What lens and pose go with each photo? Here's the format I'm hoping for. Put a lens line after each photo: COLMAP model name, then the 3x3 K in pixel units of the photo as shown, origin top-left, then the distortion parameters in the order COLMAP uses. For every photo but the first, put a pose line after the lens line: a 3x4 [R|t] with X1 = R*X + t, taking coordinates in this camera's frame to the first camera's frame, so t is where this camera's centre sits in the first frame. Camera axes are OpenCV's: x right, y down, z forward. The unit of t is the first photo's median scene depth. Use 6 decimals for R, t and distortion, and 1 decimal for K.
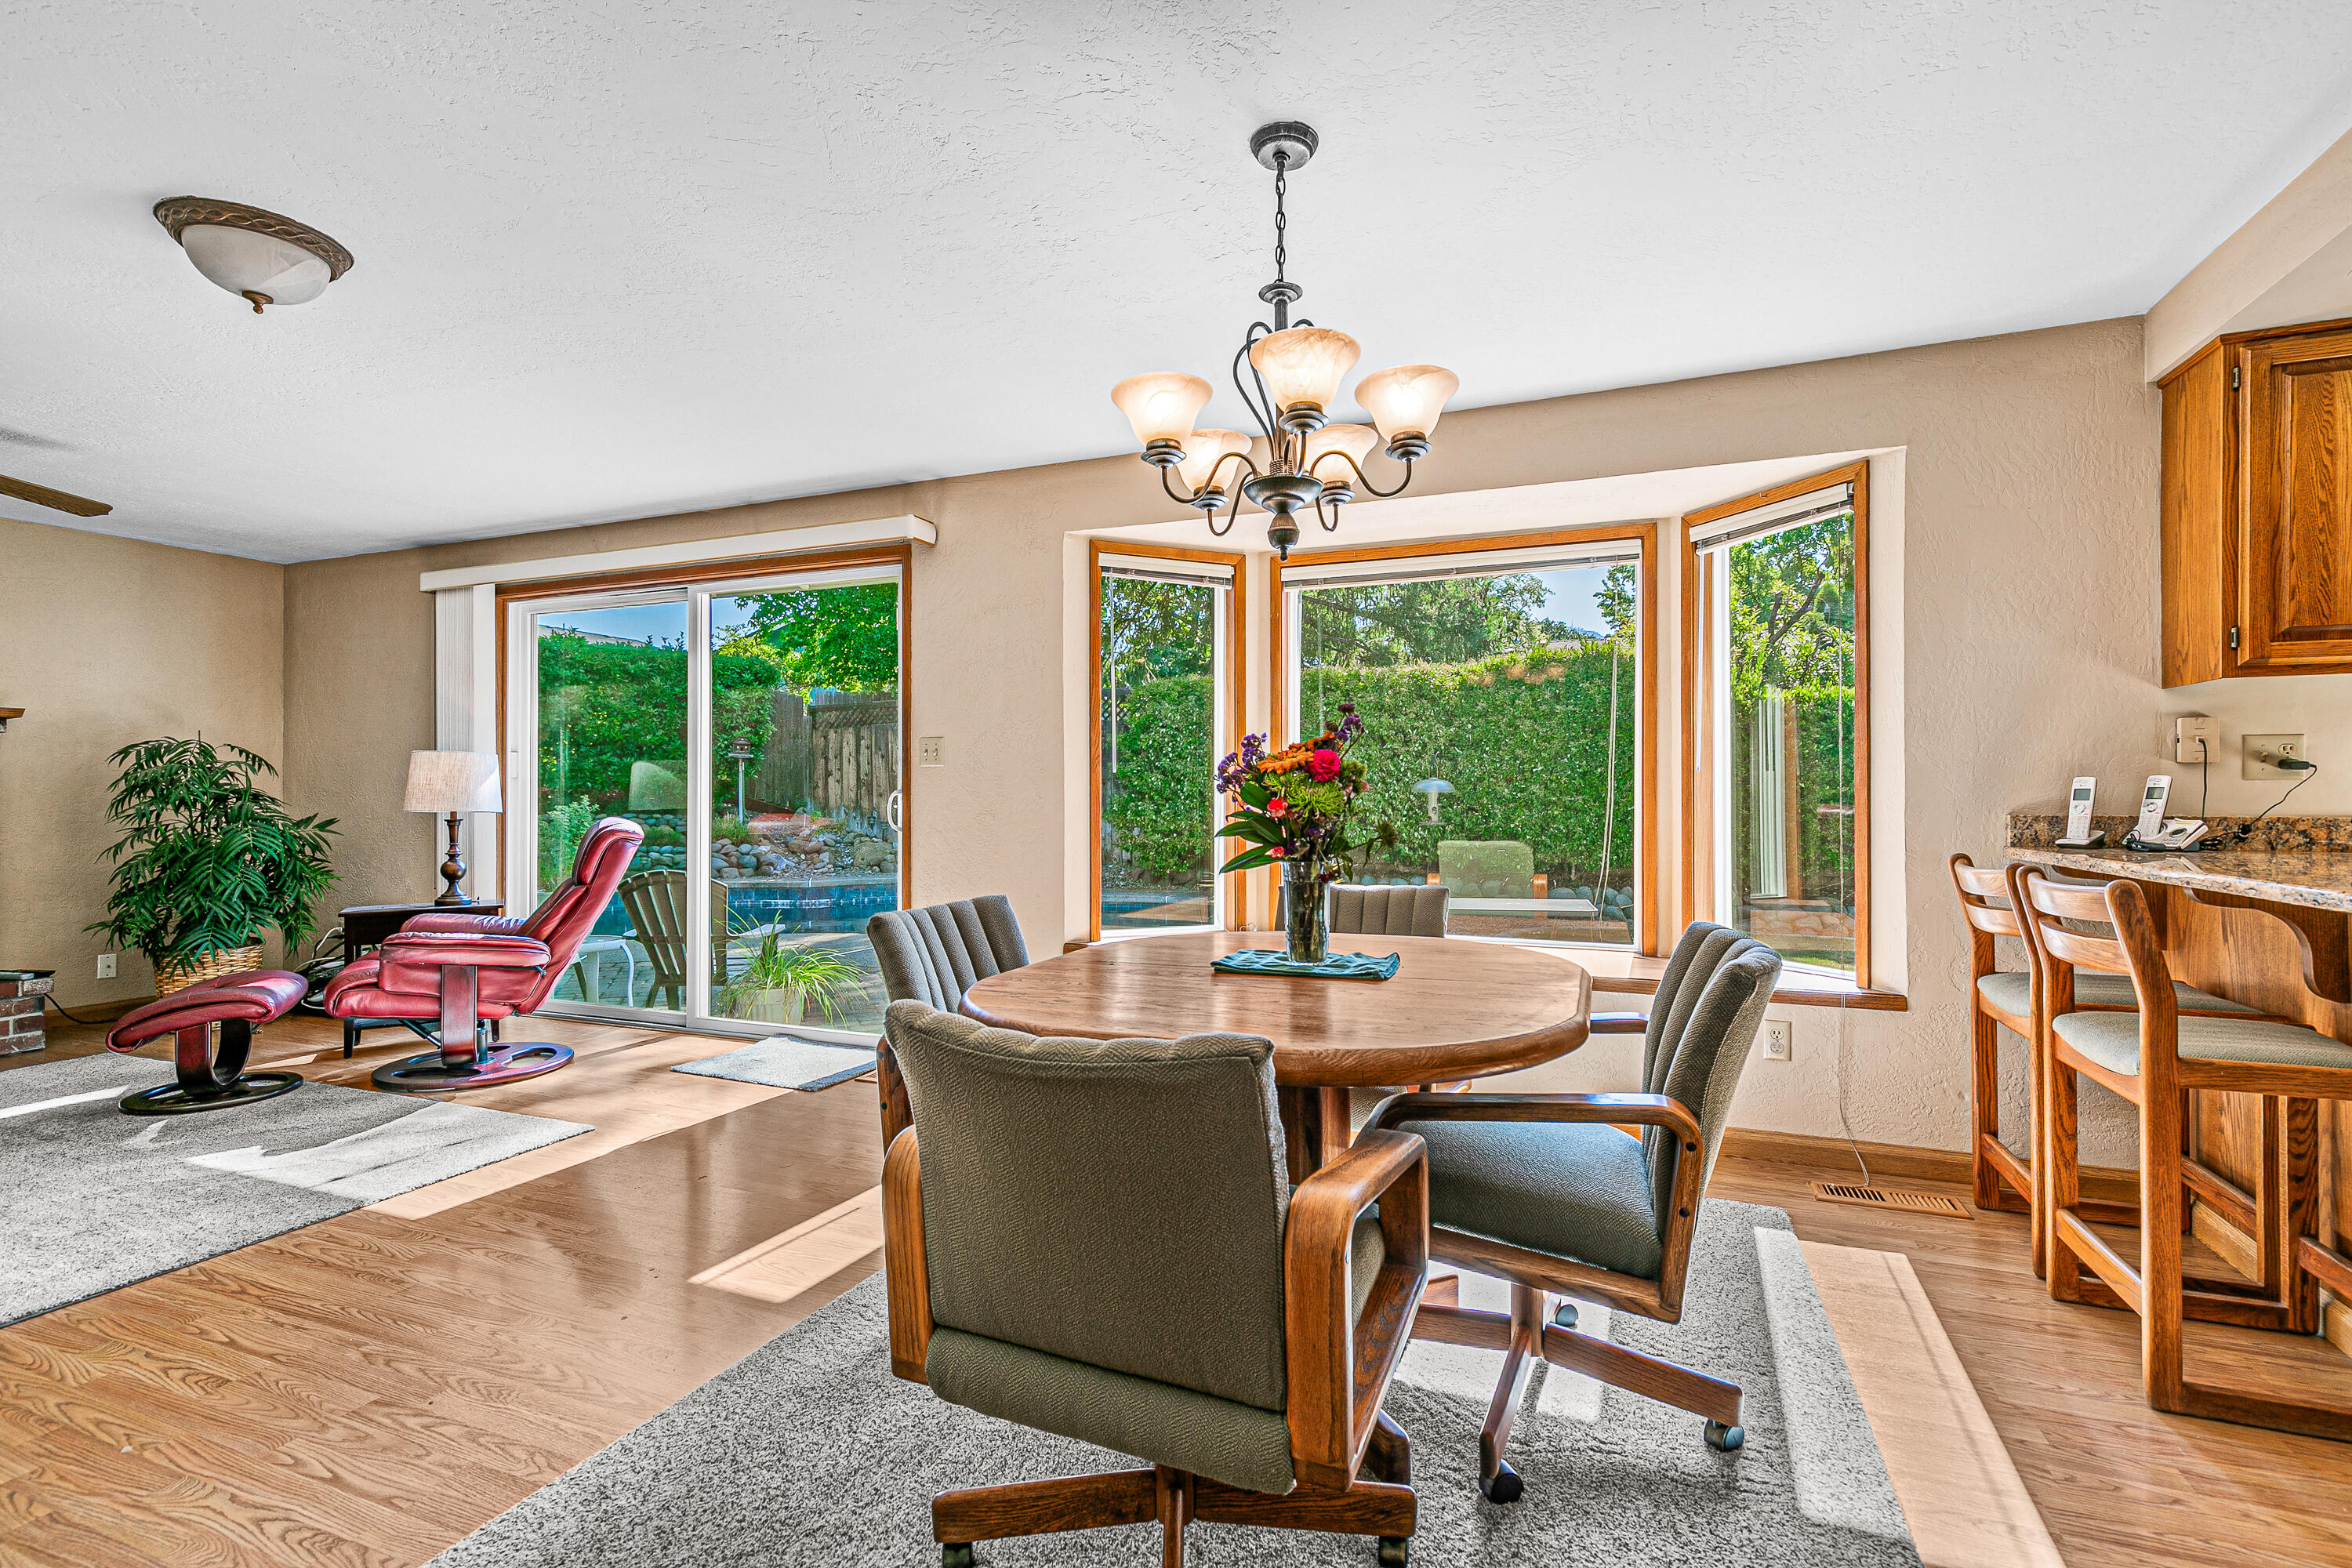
lens RADIAL K [[1063.0, 0, 1192.3], [0, 1063.0, 789.9], [0, 0, 1]] dist [0.003931, 0.000238]
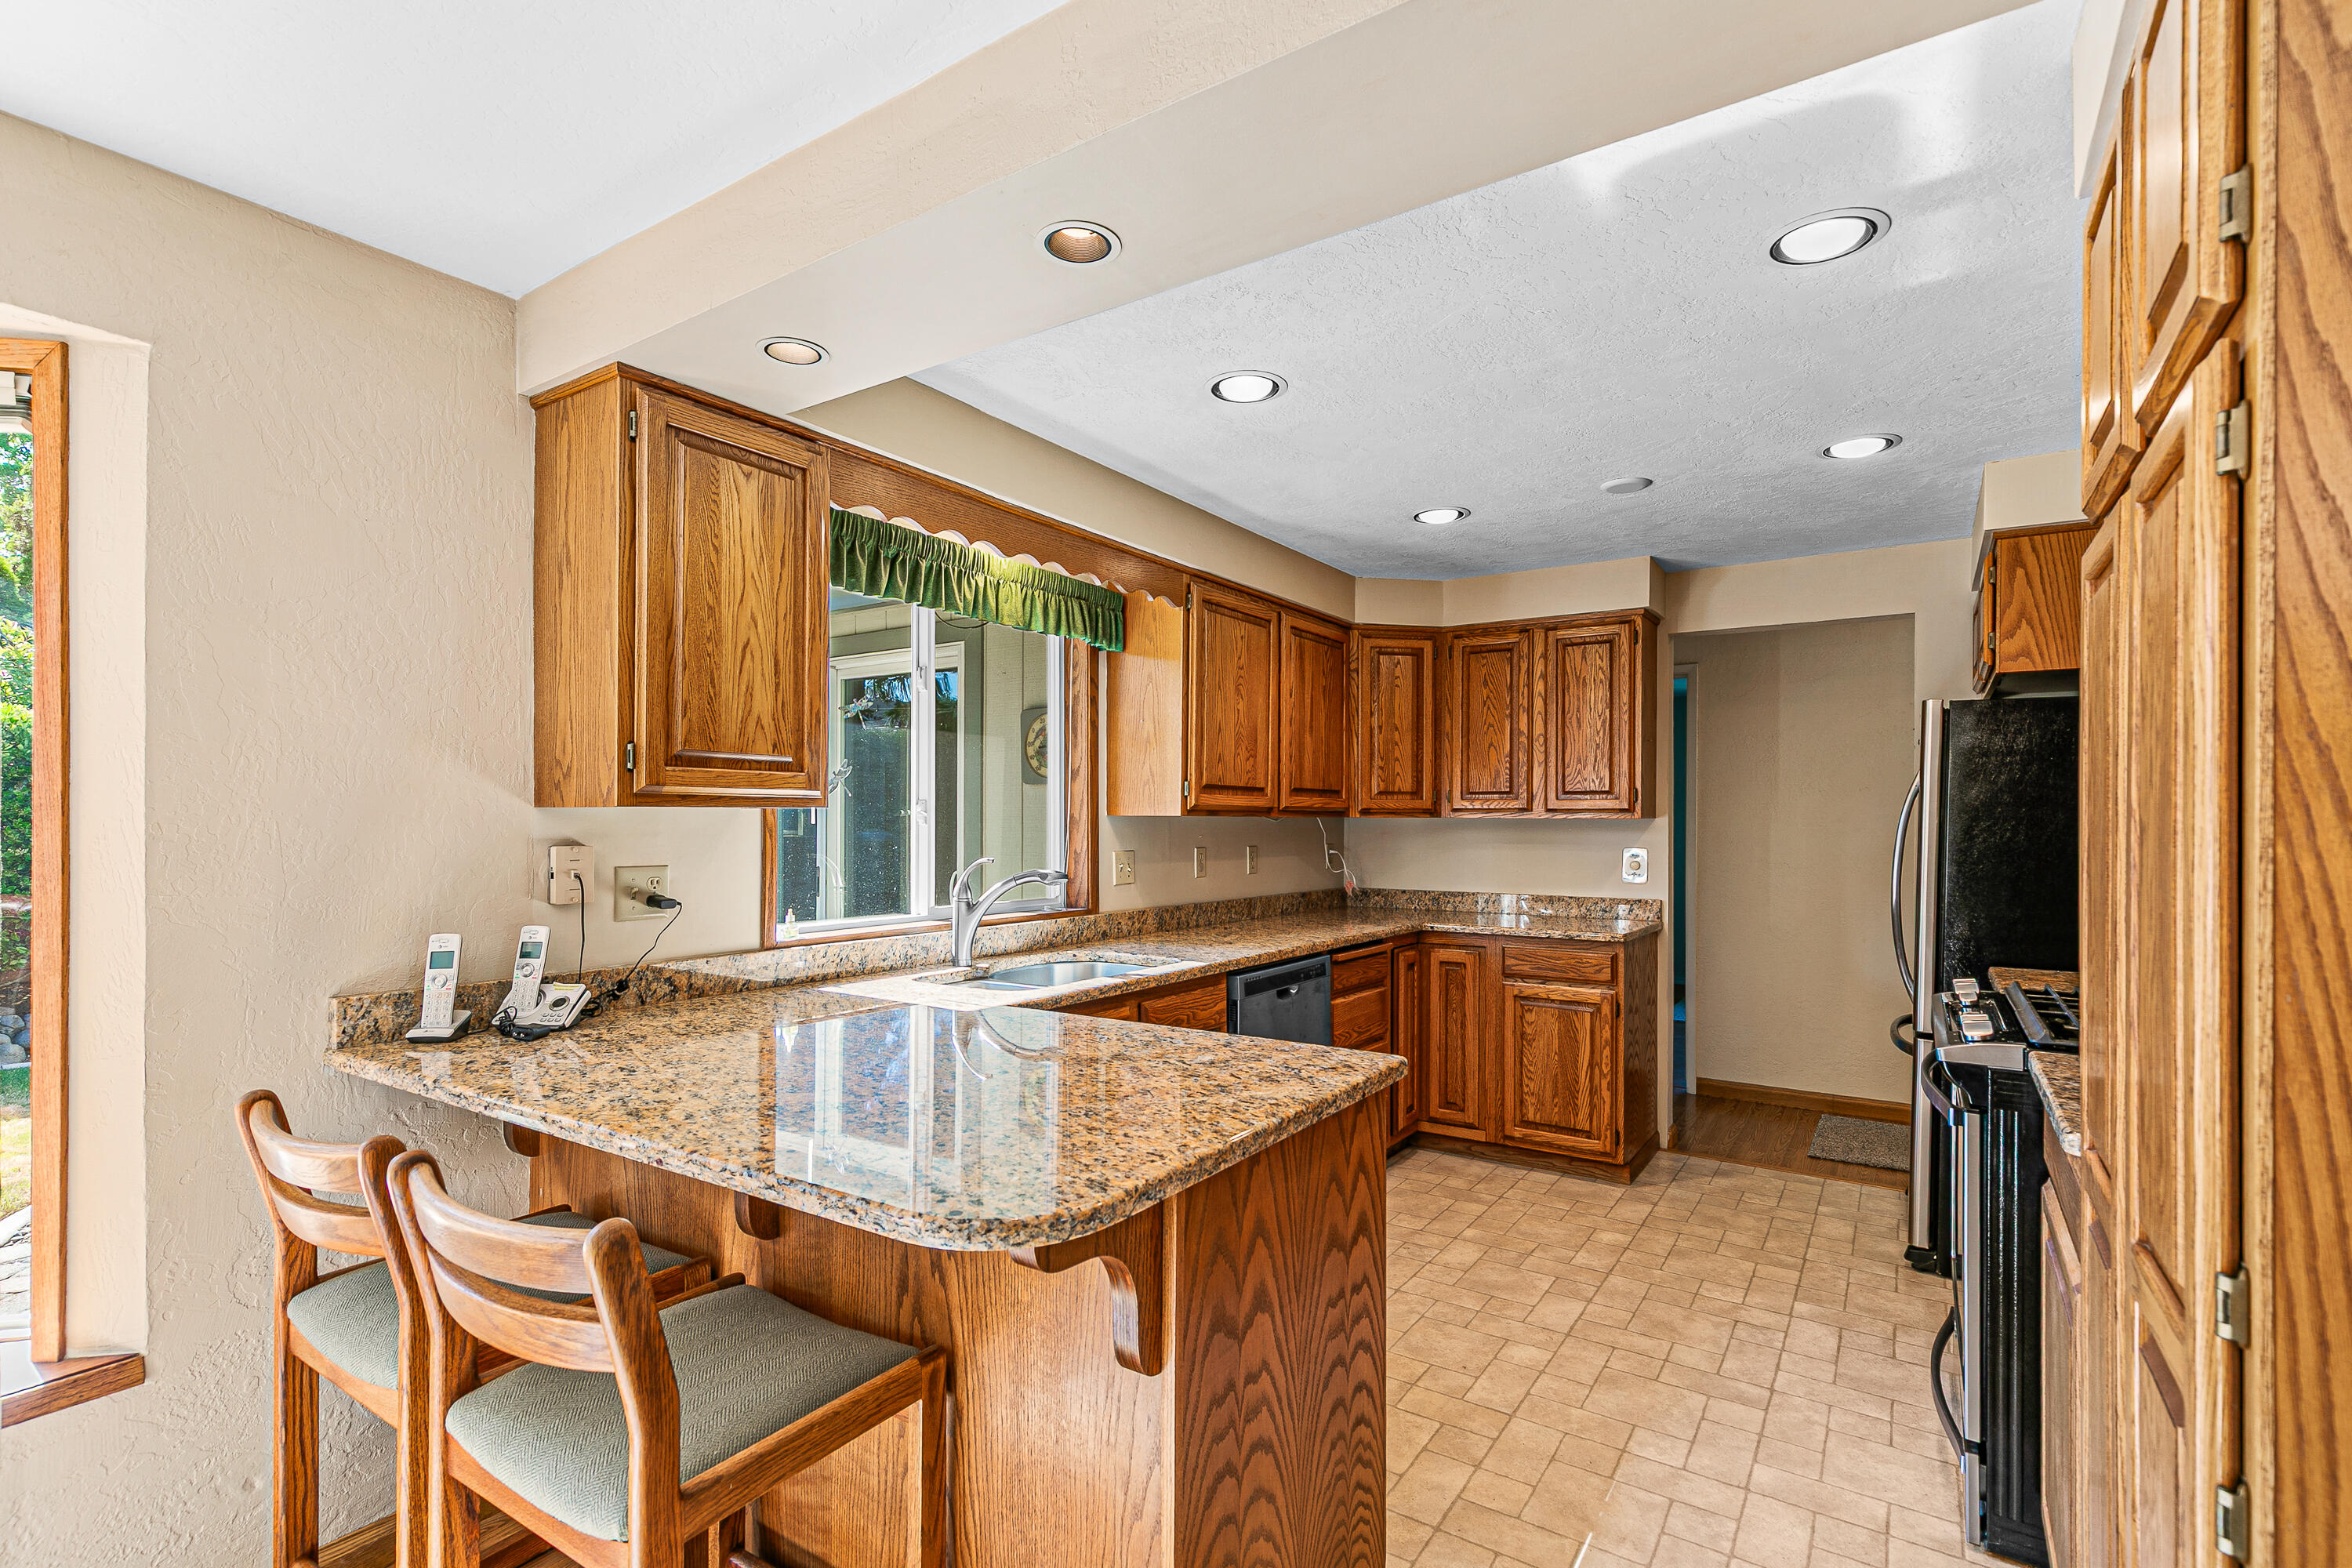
lens RADIAL K [[1091.5, 0, 1158.7], [0, 1091.5, 820.5], [0, 0, 1]] dist [0.012884, -0.000289]
pose [[0.220924, 0.003798, 0.975284, 0.153240], [-0.003800, 0.999988, -0.003033, -0.051813], [-0.975284, -0.003036, 0.220936, 0.243787]]
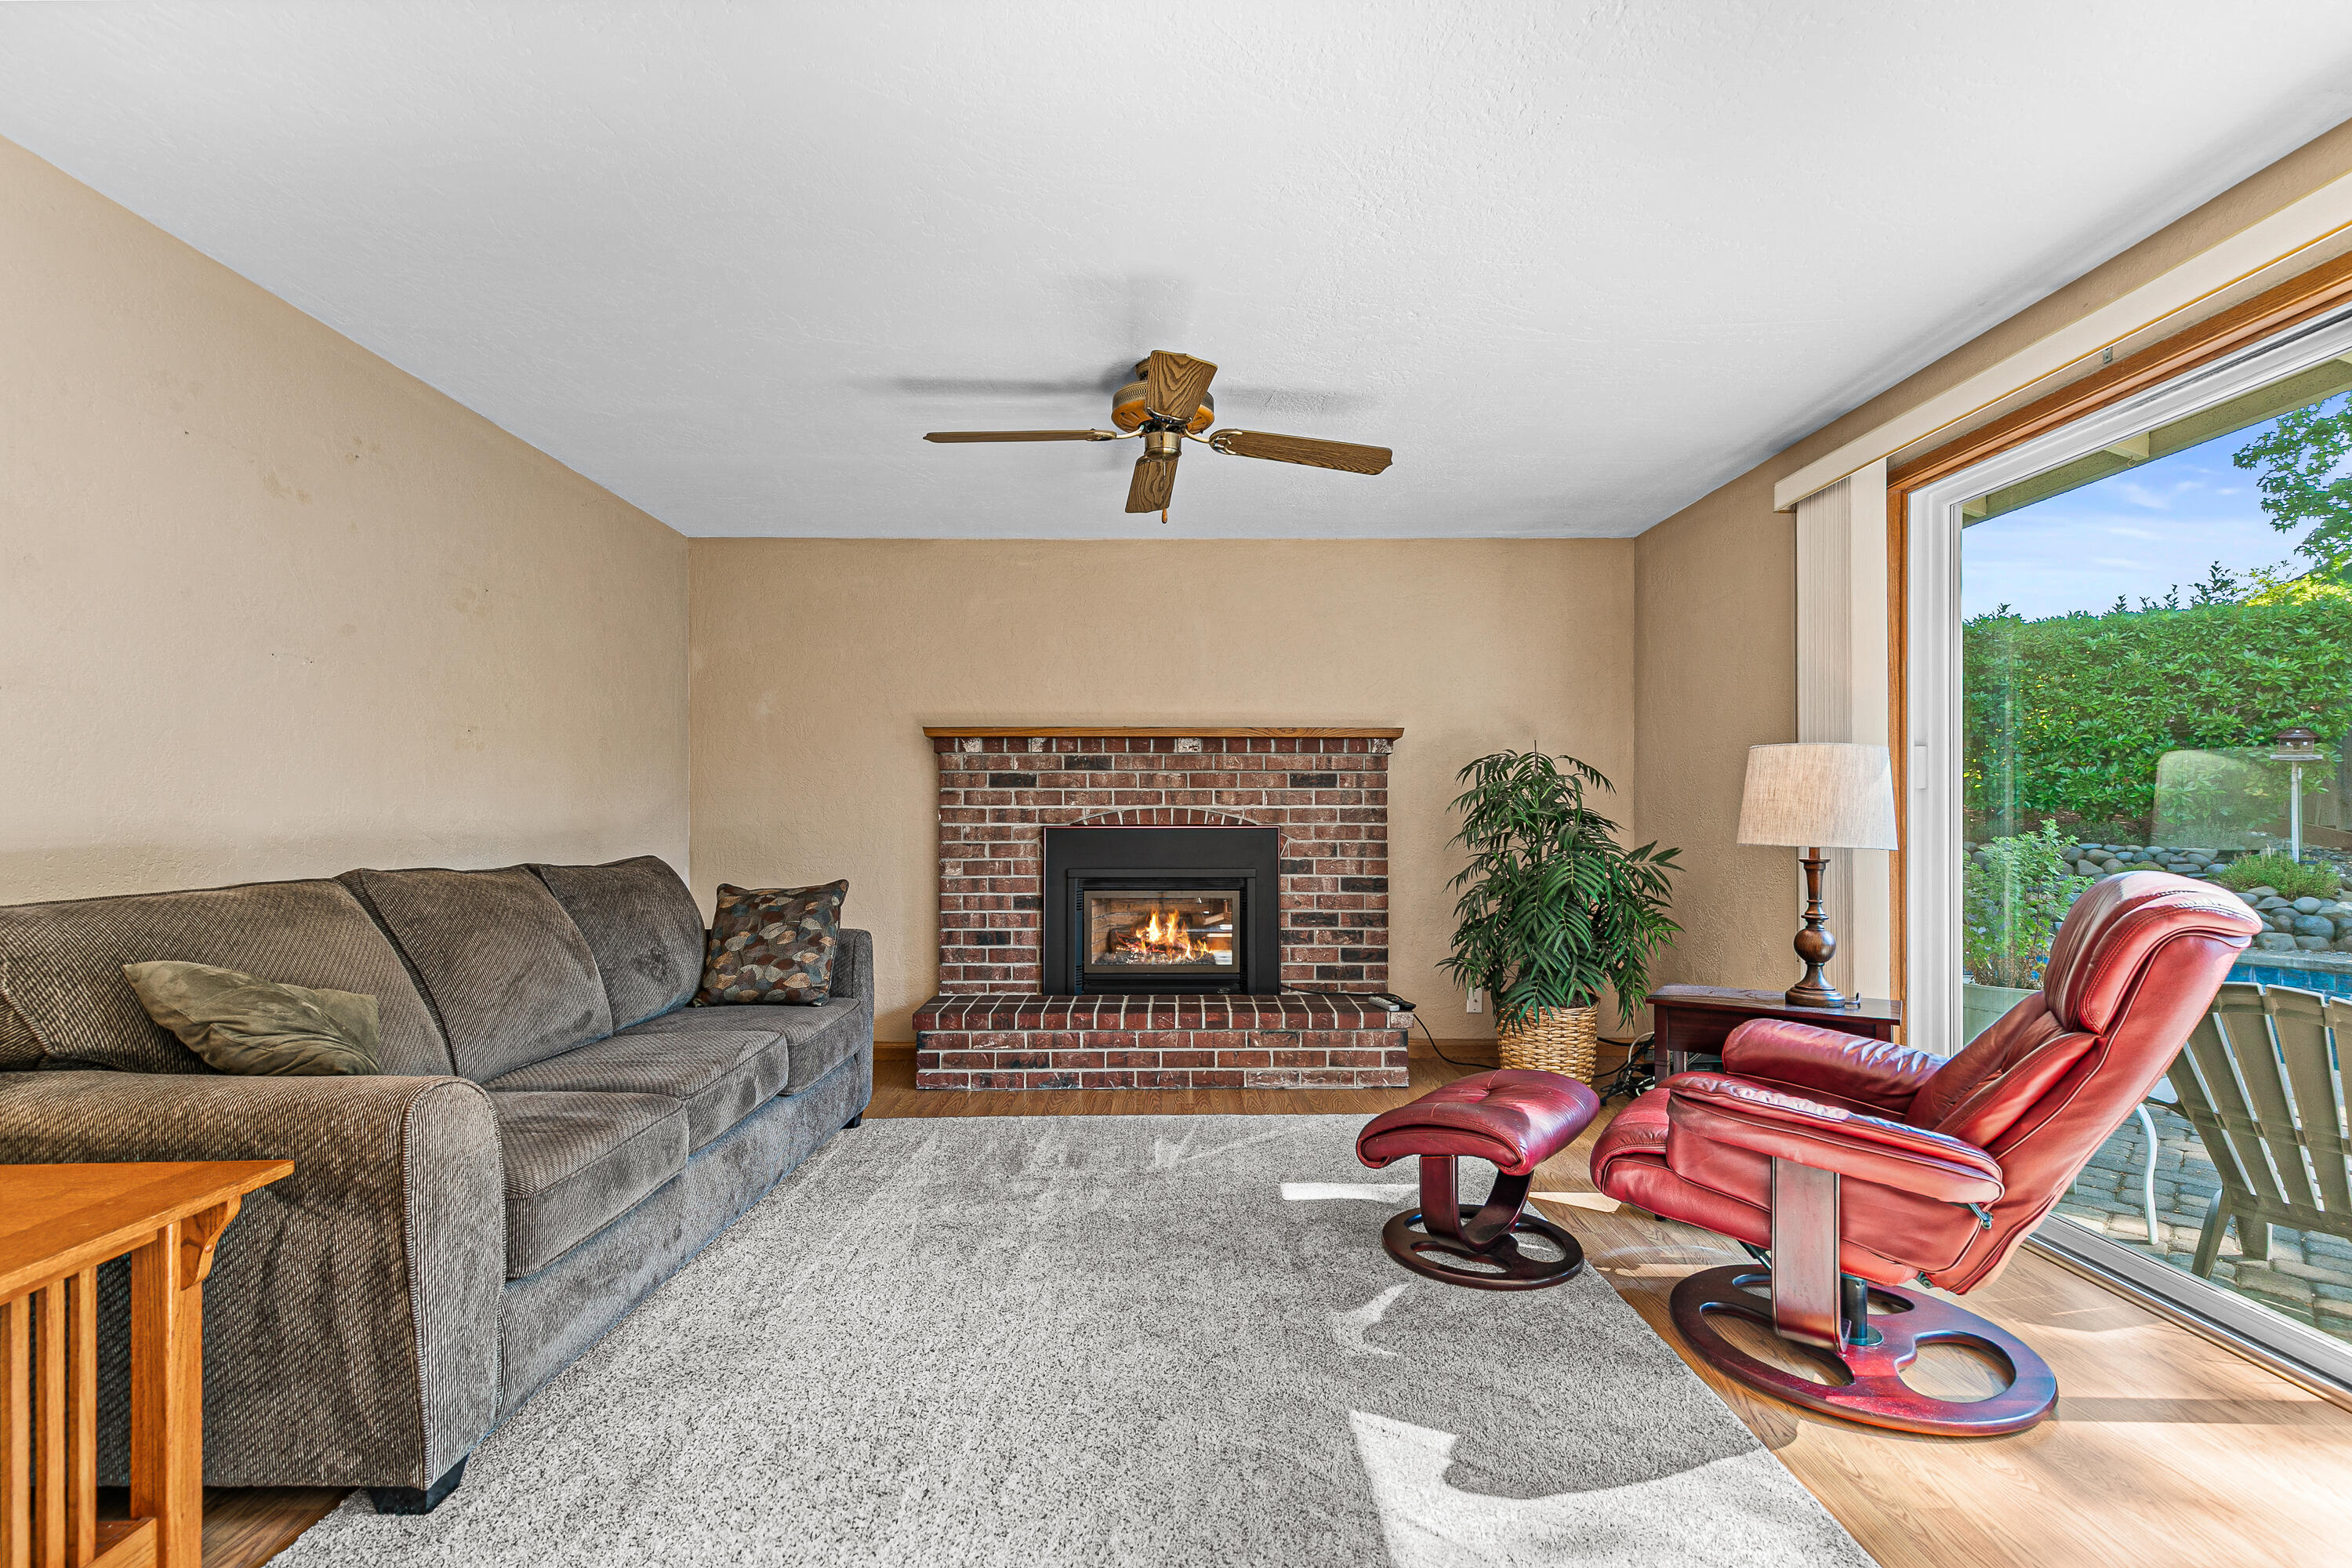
lens RADIAL K [[1065.0, 0, 1179.9], [0, 1065.0, 811.4], [0, 0, 1]] dist [0.011304, -0.001239]
pose [[0.383933, -0.002517, -0.923357, -0.283064], [0.001928, 0.999996, -0.001925, 0.001440], [0.923359, -0.001042, 0.383937, 0.451047]]
